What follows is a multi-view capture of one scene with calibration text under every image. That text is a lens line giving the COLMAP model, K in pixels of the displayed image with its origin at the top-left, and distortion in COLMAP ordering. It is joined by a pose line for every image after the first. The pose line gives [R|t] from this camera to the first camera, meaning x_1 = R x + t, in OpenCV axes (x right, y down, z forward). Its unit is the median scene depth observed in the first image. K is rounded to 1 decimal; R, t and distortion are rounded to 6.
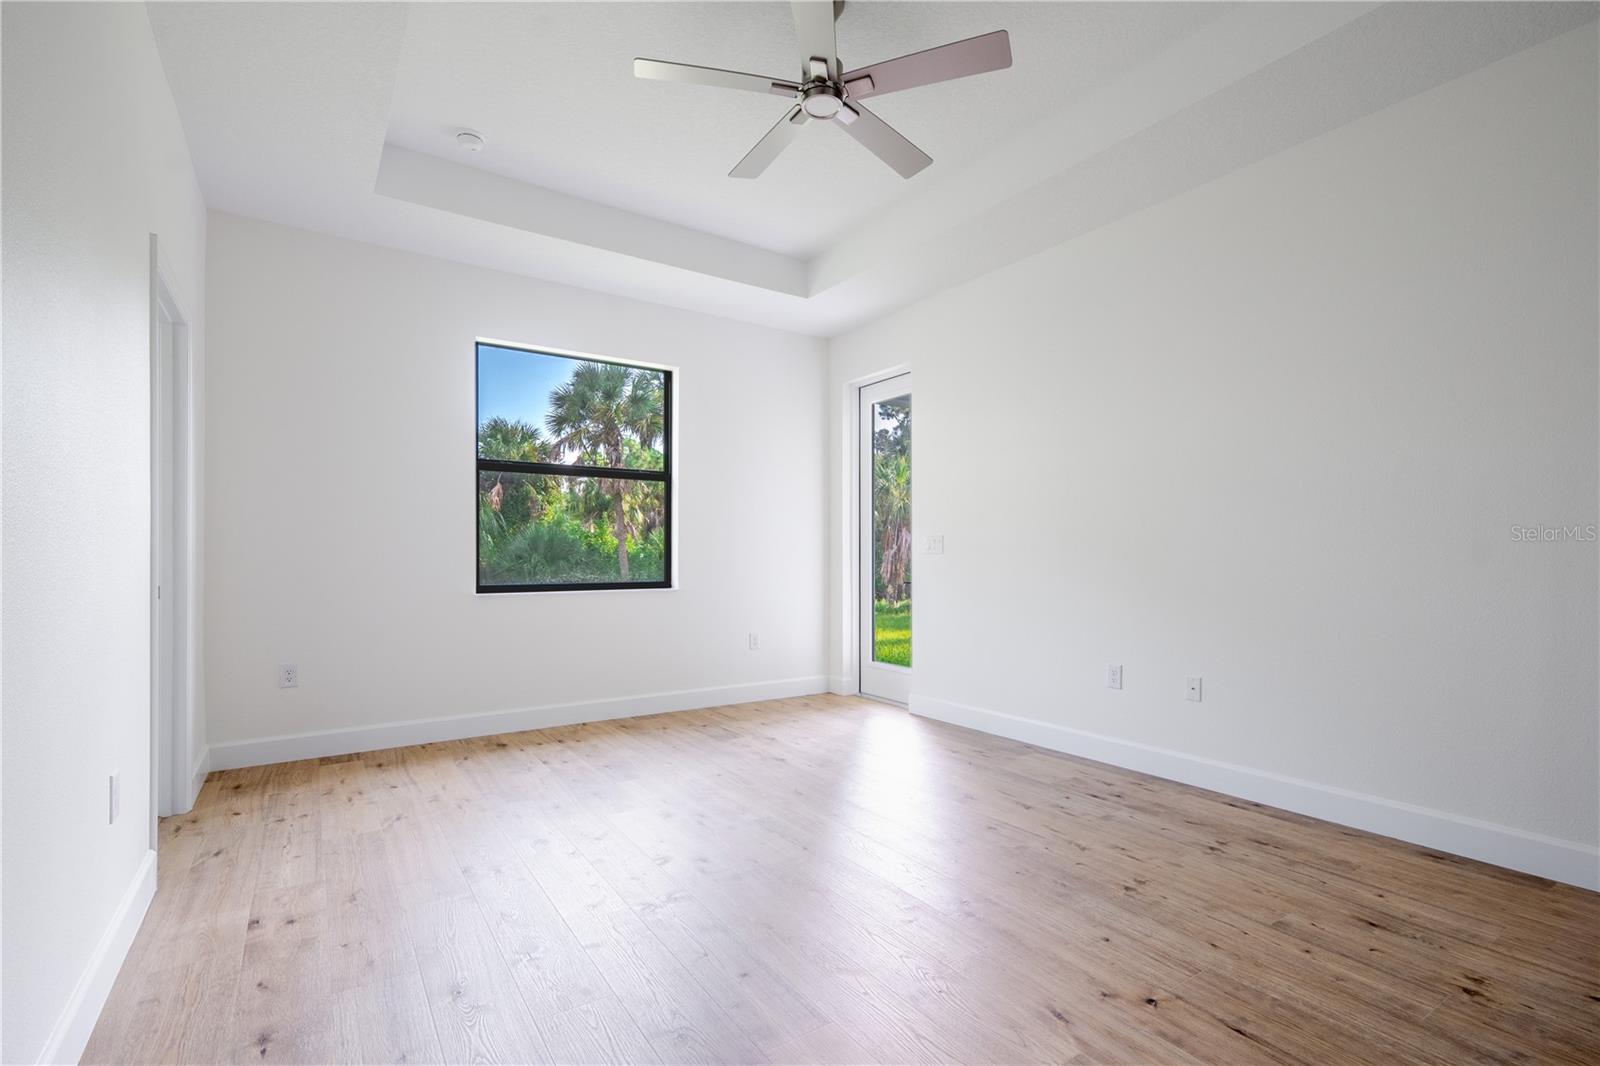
lens RADIAL K [[739.8, 0, 812.1], [0, 739.8, 554.3], [0, 0, 1]] dist [0.011938, -0.000190]
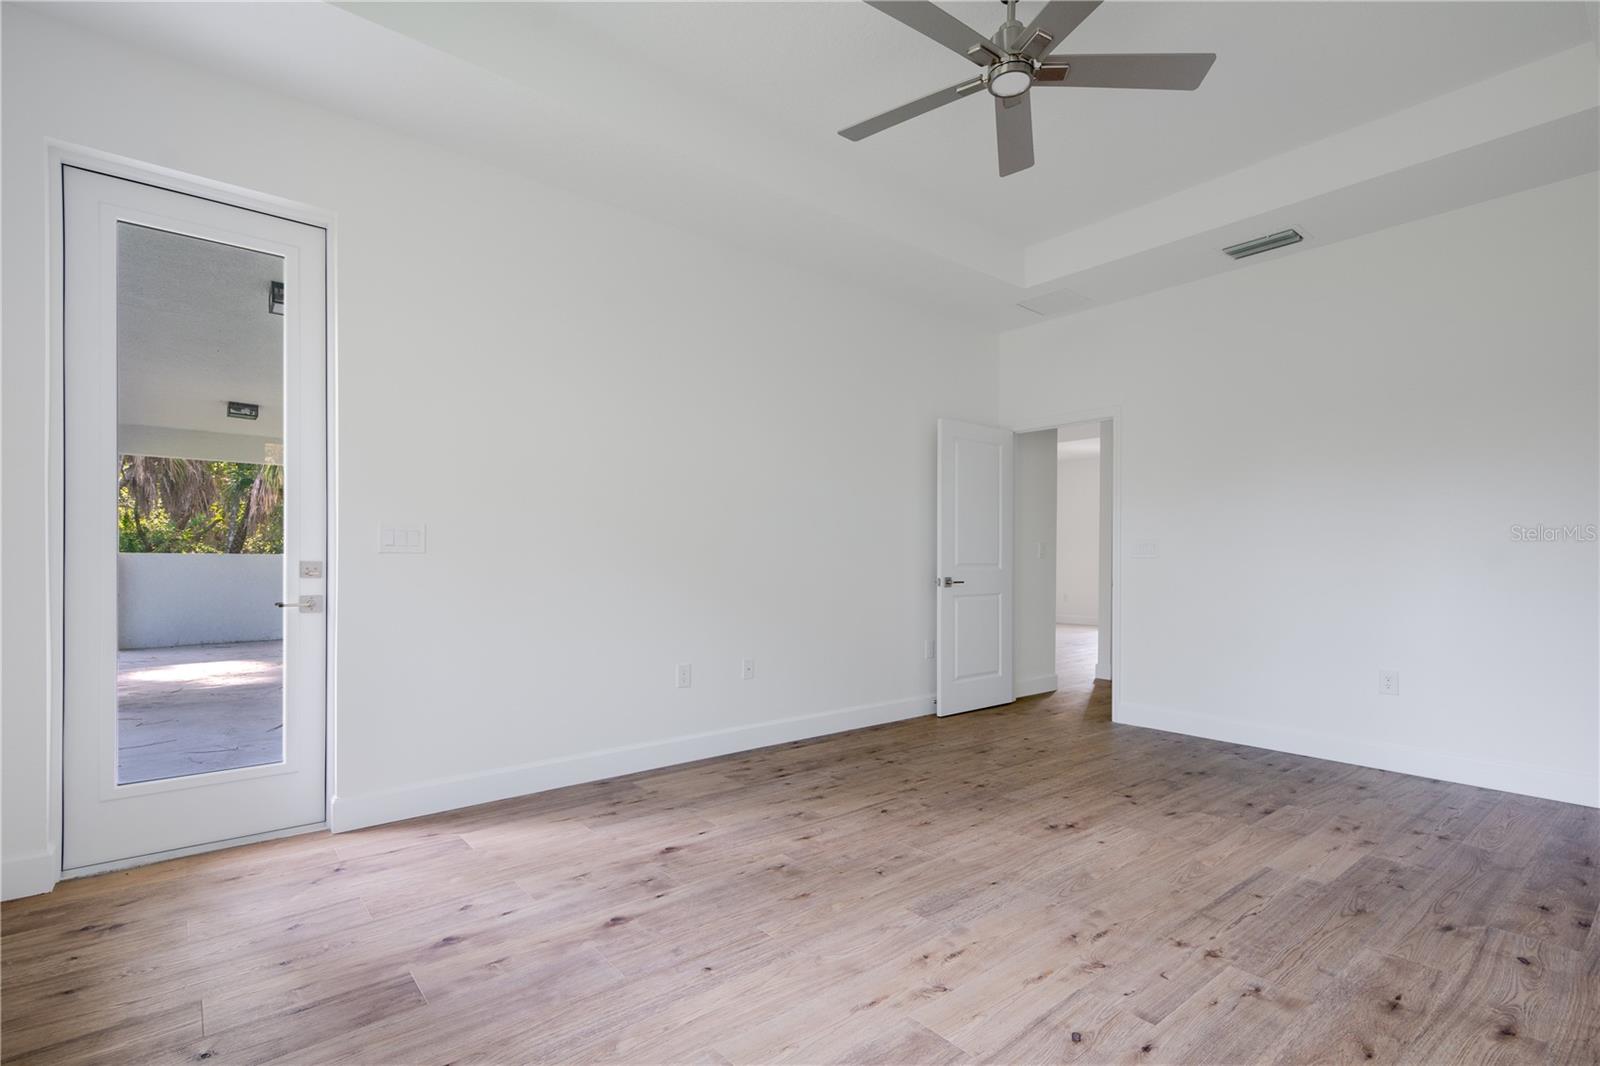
lens RADIAL K [[739.8, 0, 812.1], [0, 739.8, 554.3], [0, 0, 1]] dist [0.011938, -0.000190]
pose [[-0.093239, 0.006751, 0.995621, -0.726248], [-0.005959, 0.999955, -0.007339, 0.004800], [-0.995626, -0.006617, -0.093195, 1.069510]]
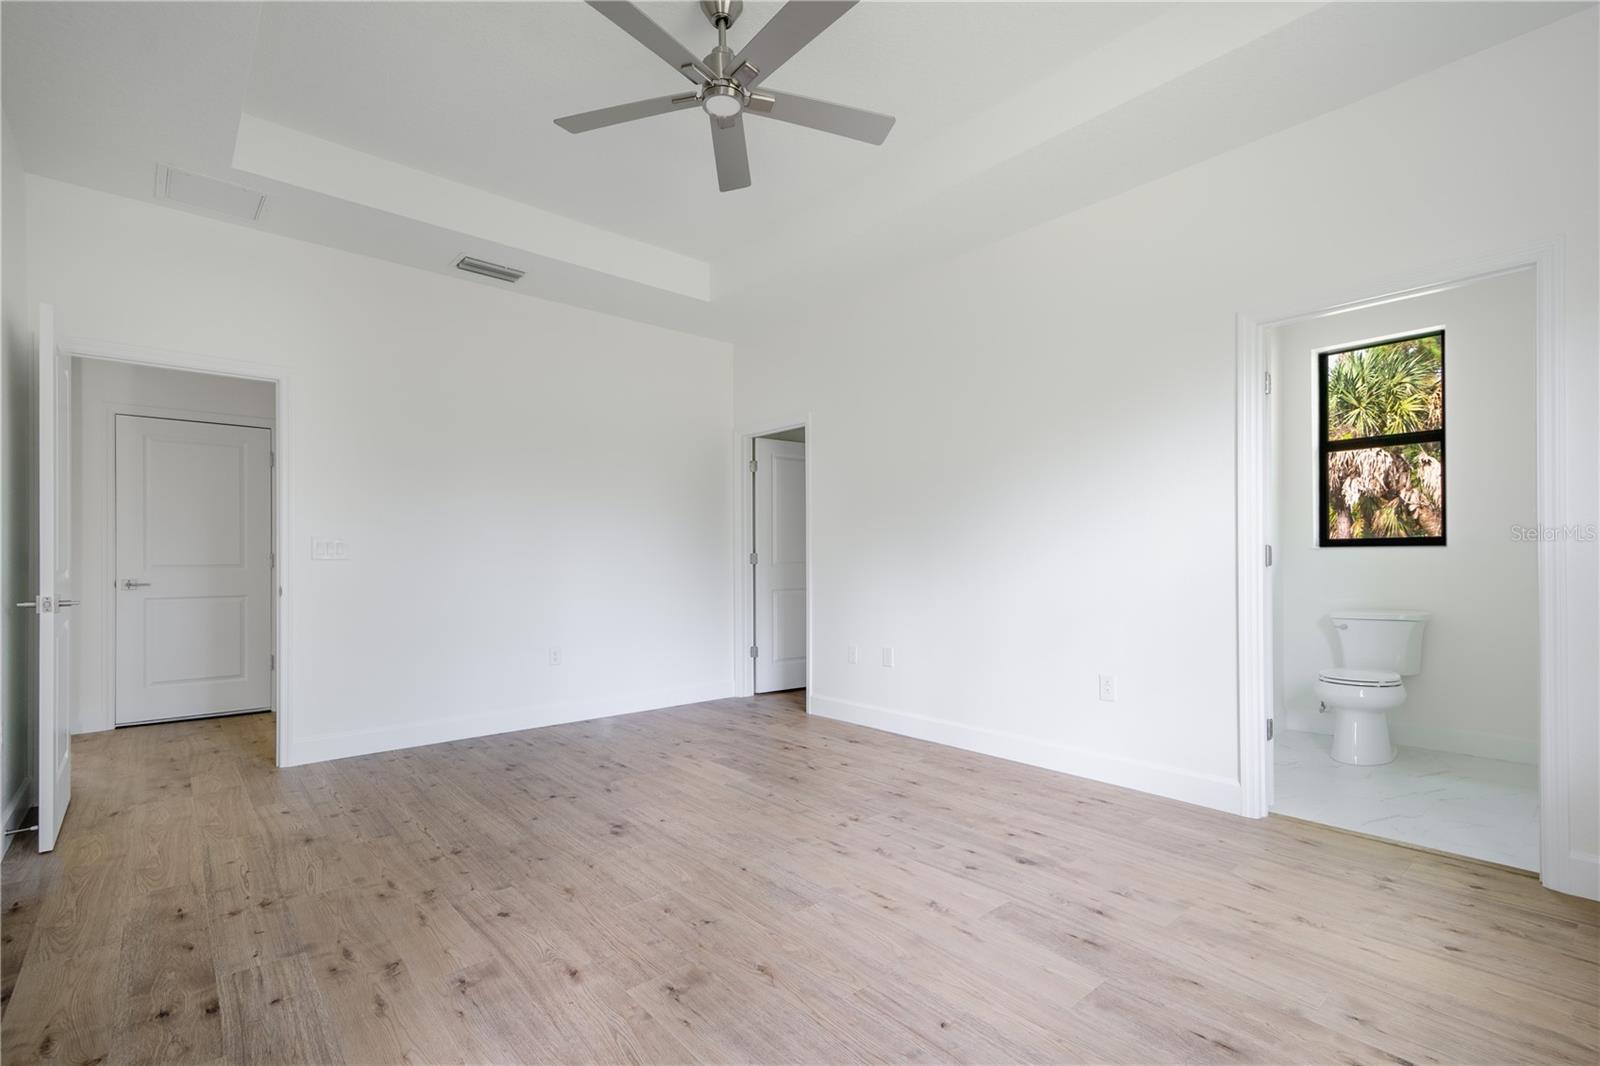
lens RADIAL K [[742.1, 0, 800.6], [0, 742.1, 554.5], [0, 0, 1]] dist [0.010511, -0.000091]
pose [[-0.994332, 0.003437, -0.106262, 0.014445], [0.004583, 0.999934, -0.010545, 0.004230], [0.106218, -0.010973, -0.994282, 1.601729]]
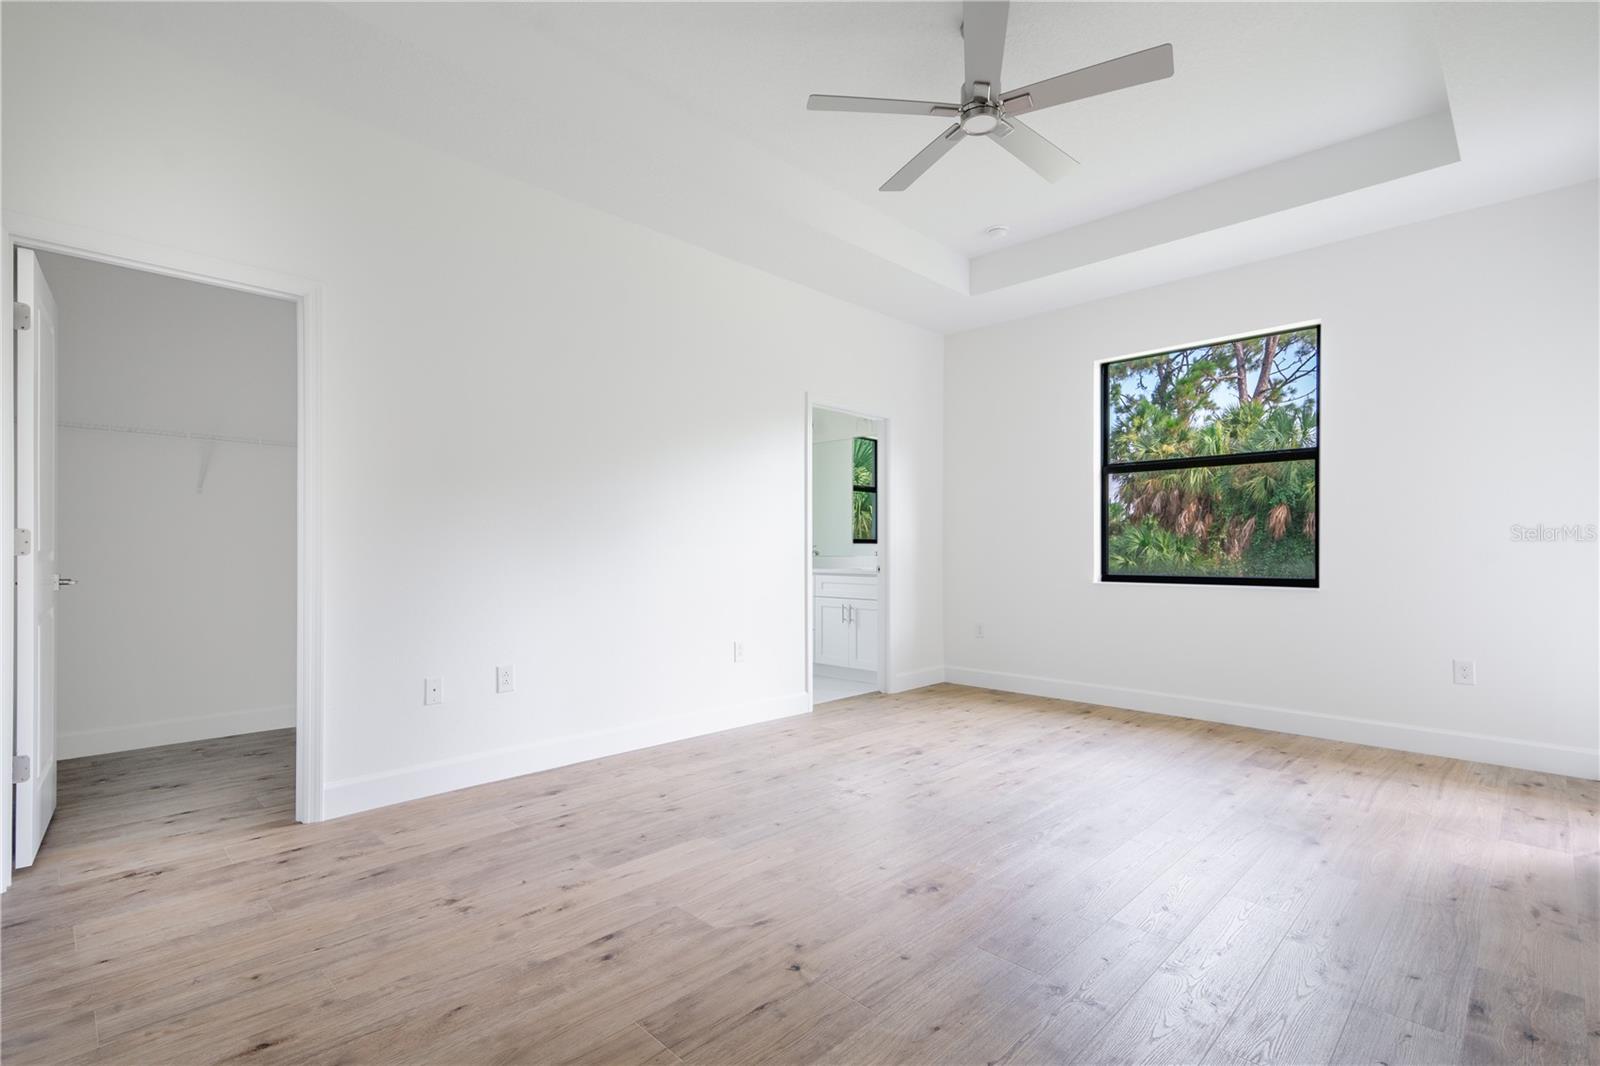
lens RADIAL K [[749.0, 0, 808.7], [0, 749.0, 544.9], [0, 0, 1]] dist [0.008392, 0.000059]
pose [[0.194346, -0.005532, -0.980917, 0.820303], [0.002792, 0.999983, -0.005086, 0.001423], [0.980929, -0.001751, 0.194358, 0.439790]]
